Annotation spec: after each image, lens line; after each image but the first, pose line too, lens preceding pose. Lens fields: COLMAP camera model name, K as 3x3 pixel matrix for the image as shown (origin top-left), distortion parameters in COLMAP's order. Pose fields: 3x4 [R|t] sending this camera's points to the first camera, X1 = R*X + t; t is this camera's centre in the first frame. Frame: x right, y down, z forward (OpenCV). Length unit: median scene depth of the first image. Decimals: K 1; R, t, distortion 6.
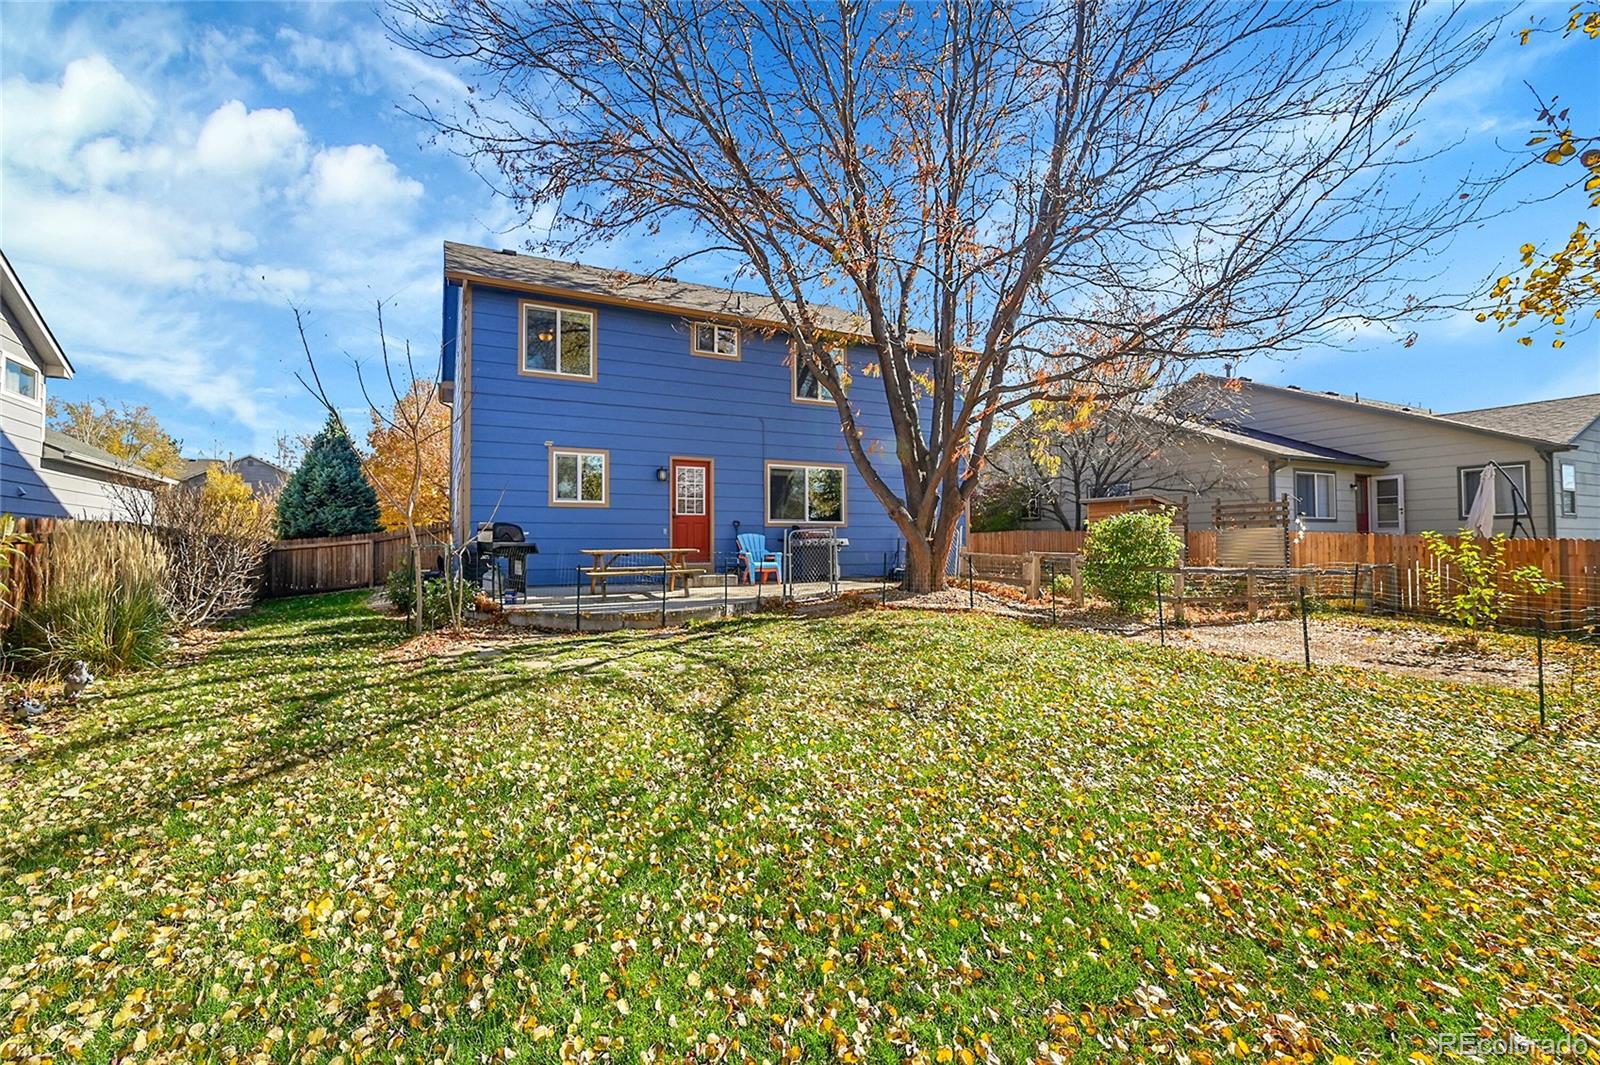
lens RADIAL K [[742.2, 0, 800.0], [0, 742.2, 532.5], [0, 0, 1]] dist [-0.000230, -0.000028]
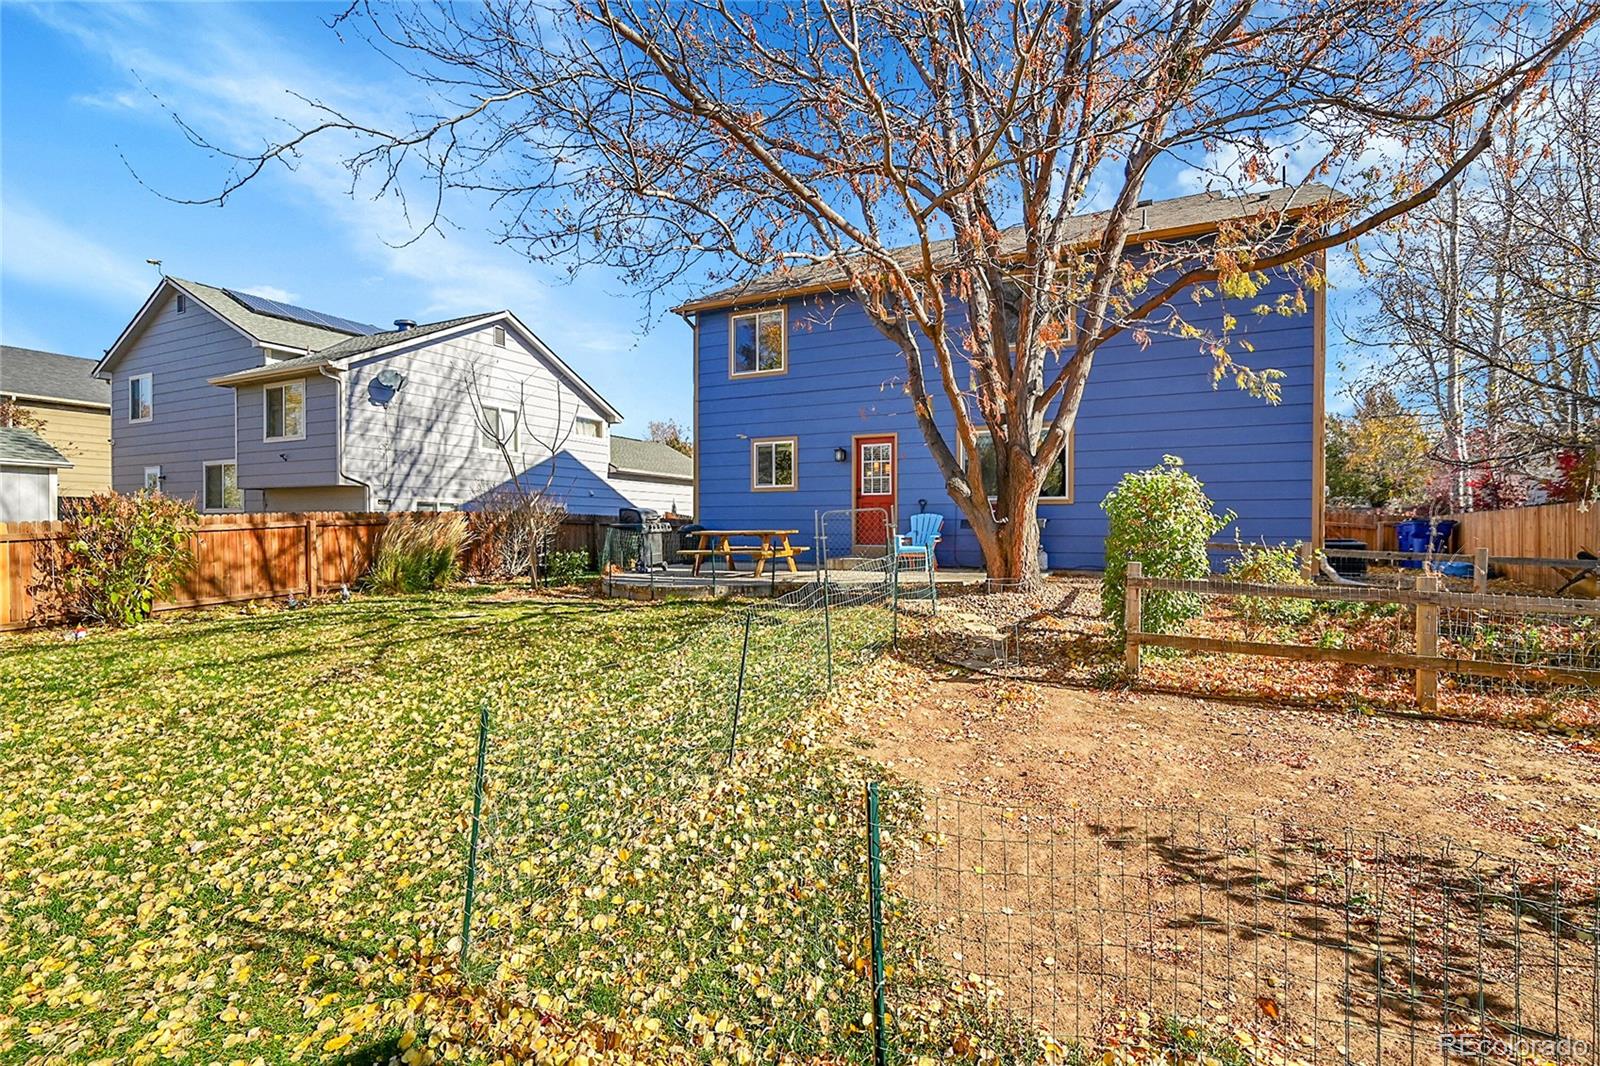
lens RADIAL K [[742.2, 0, 800.0], [0, 742.2, 533.0], [0, 0, 1]] dist [-0.000230, -0.000028]
pose [[0.588446, 0.010397, -0.808469, 0.603610], [0.014418, 0.999623, 0.023350, 0.002509], [0.808408, -0.025397, 0.588075, 0.378529]]
